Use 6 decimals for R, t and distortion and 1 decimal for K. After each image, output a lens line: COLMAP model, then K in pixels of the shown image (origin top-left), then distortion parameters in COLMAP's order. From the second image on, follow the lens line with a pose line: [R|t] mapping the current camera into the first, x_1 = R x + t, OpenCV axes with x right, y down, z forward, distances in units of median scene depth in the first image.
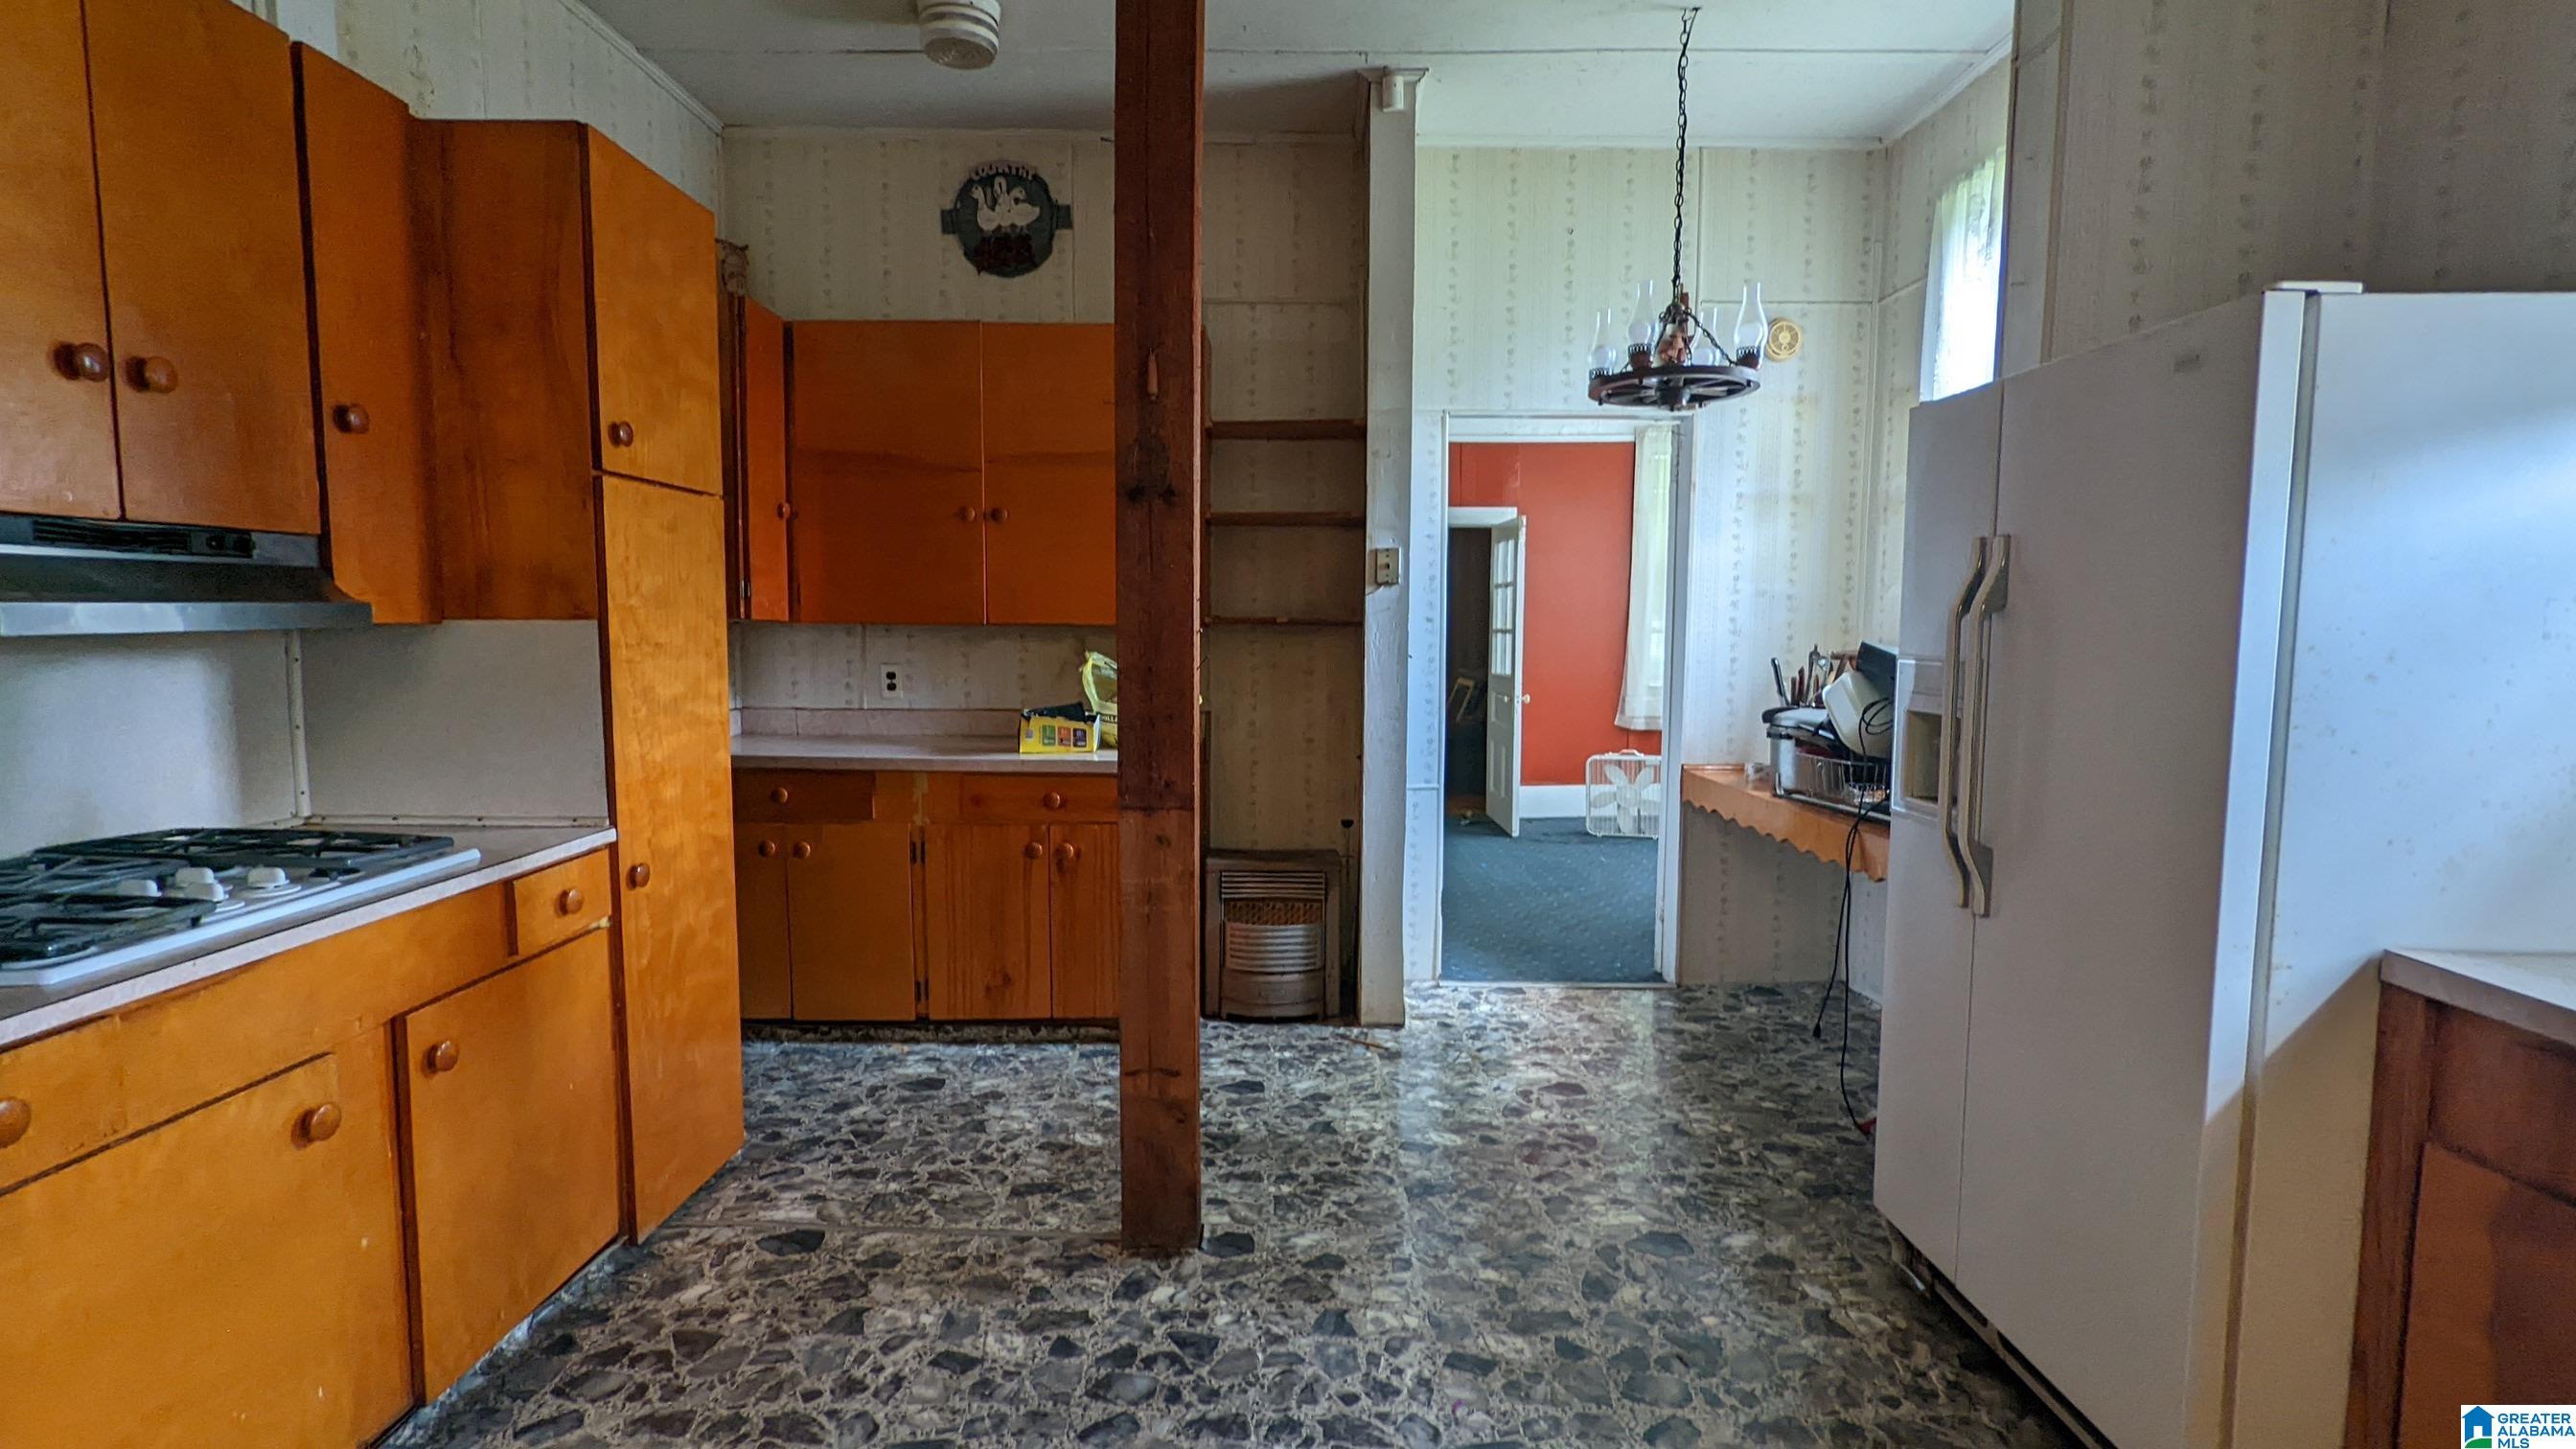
lens RADIAL K [[1213.8, 0, 1278.7], [0, 1213.8, 718.7], [0, 0, 1]] dist [0.002148, 0.003215]
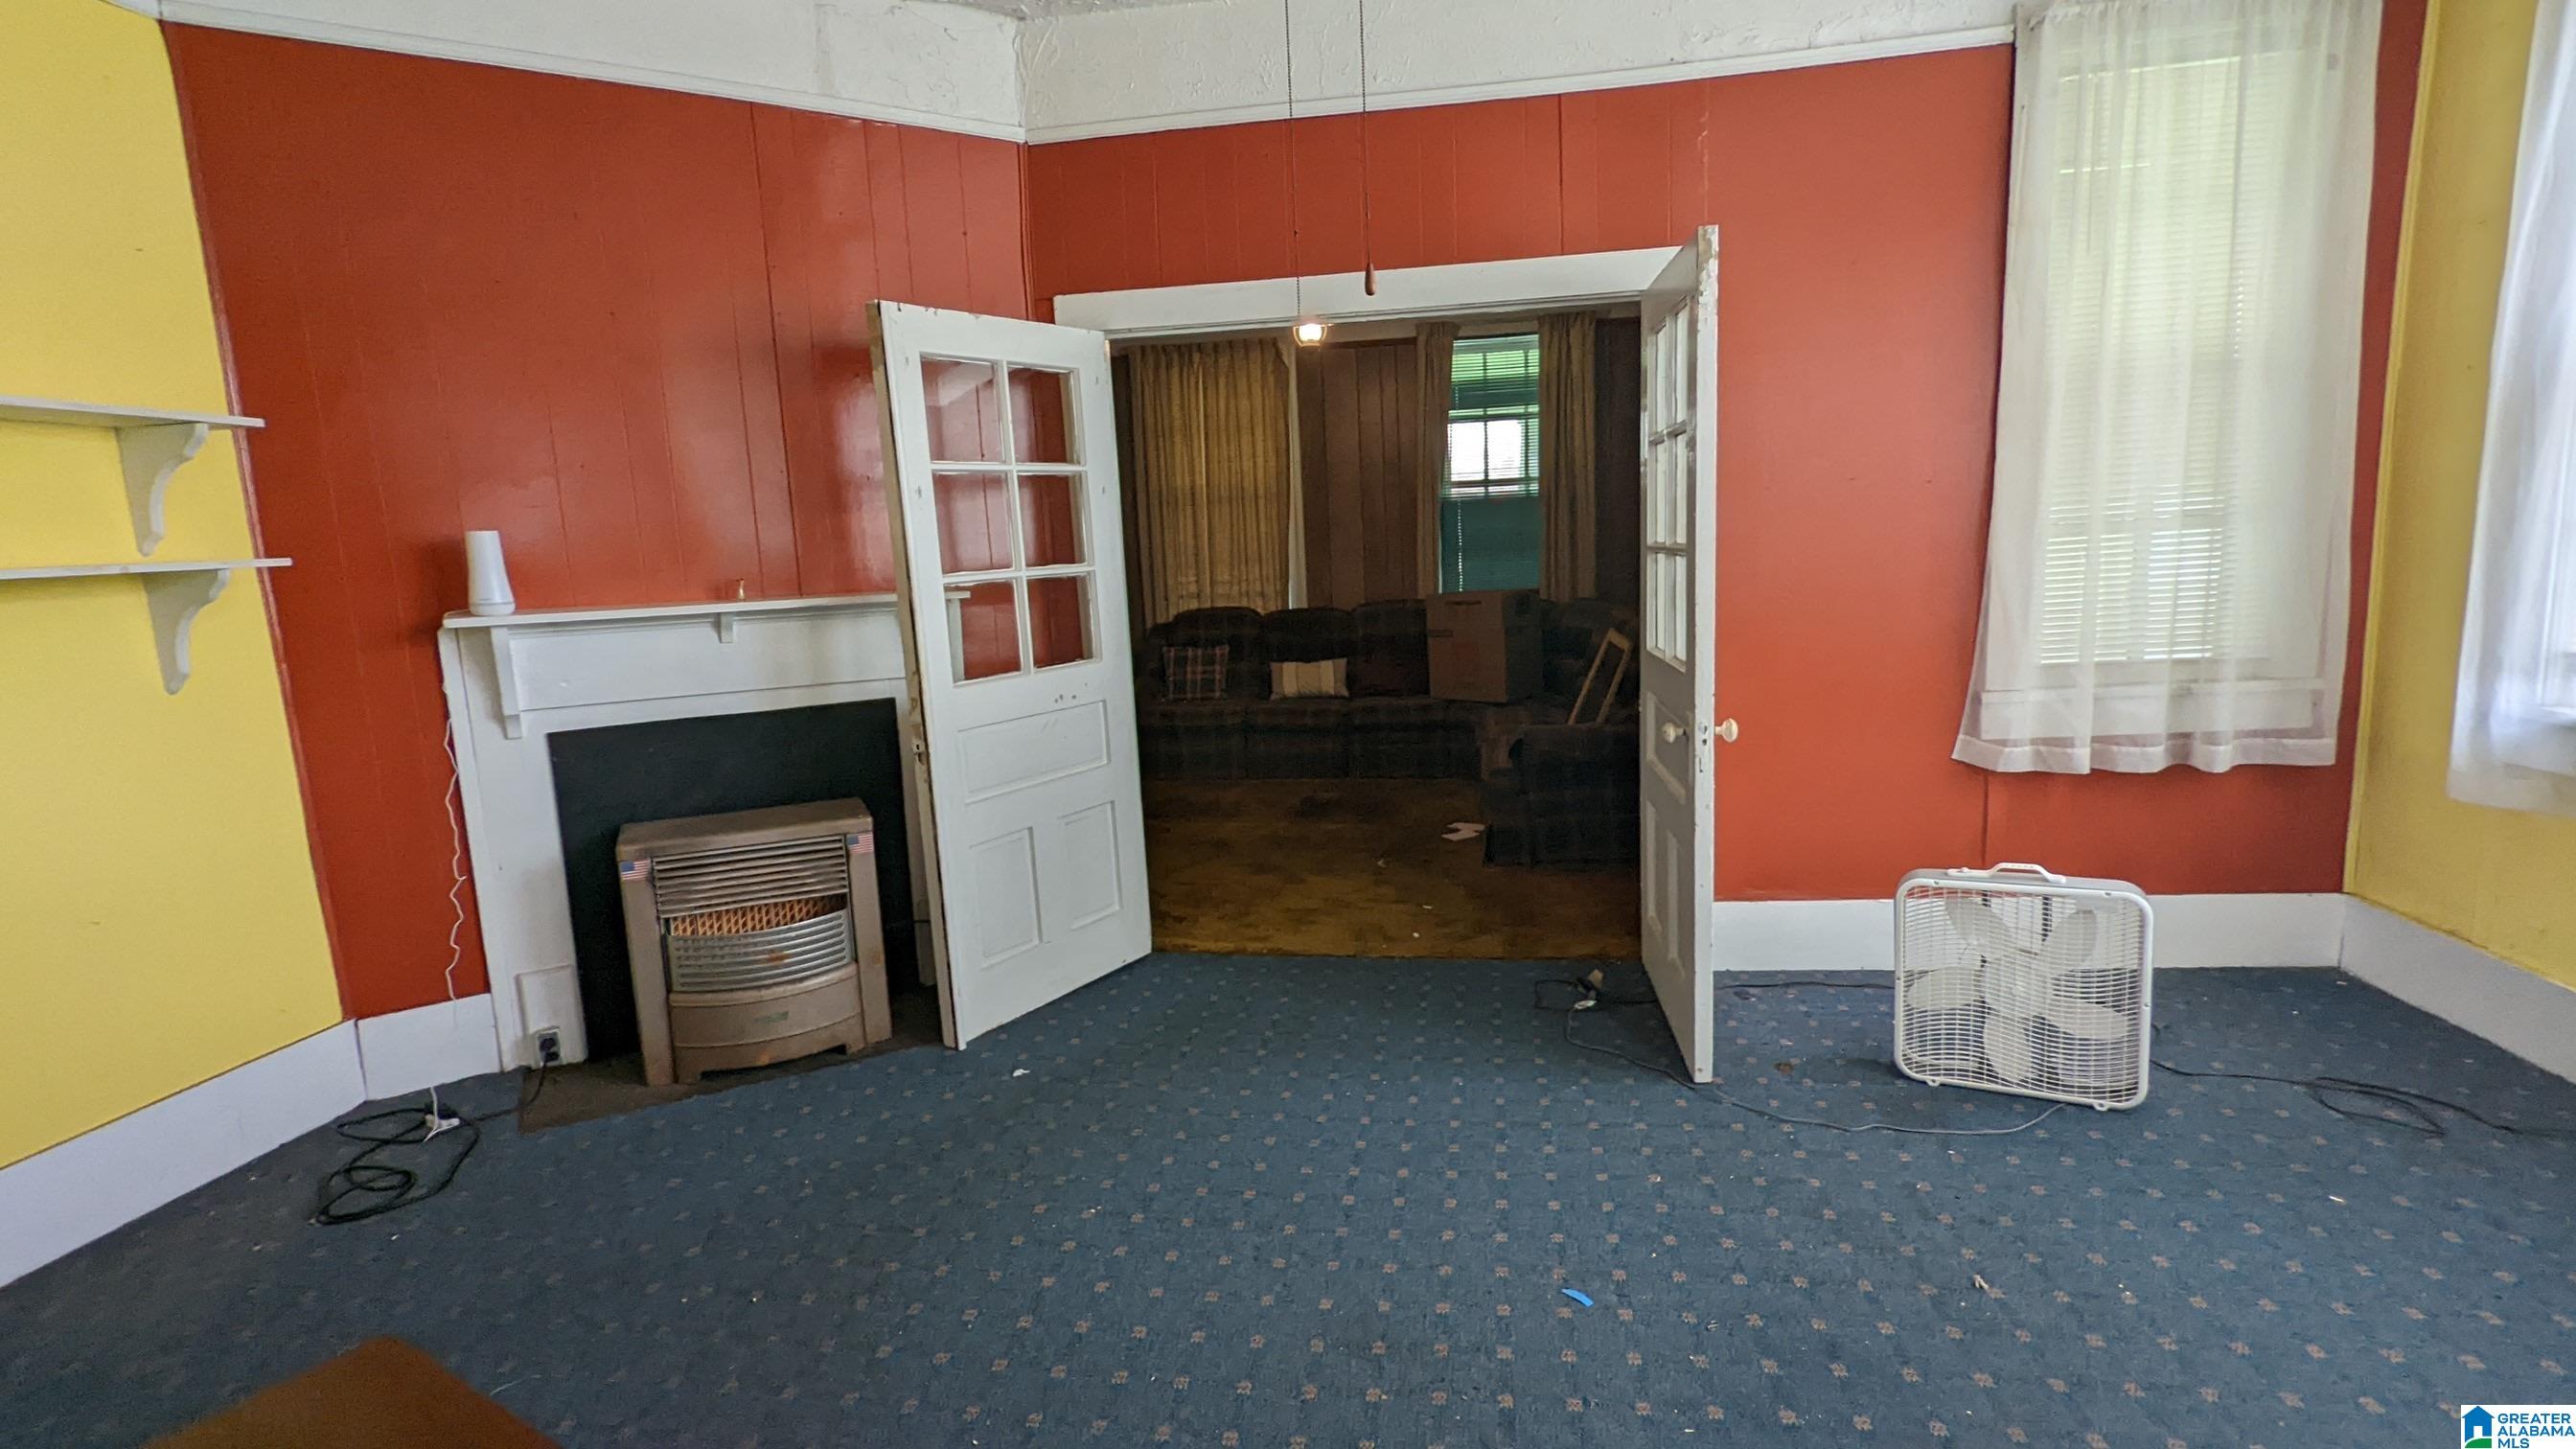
lens RADIAL K [[1213.8, 0, 1268.2], [0, 1213.8, 742.6], [0, 0, 1]] dist [0.002148, 0.003215]
pose [[0.986261, -0.028186, -0.162772, 0.114544], [0.041755, 0.995875, 0.080552, -0.044898], [0.159830, -0.086242, 0.983370, 0.558026]]
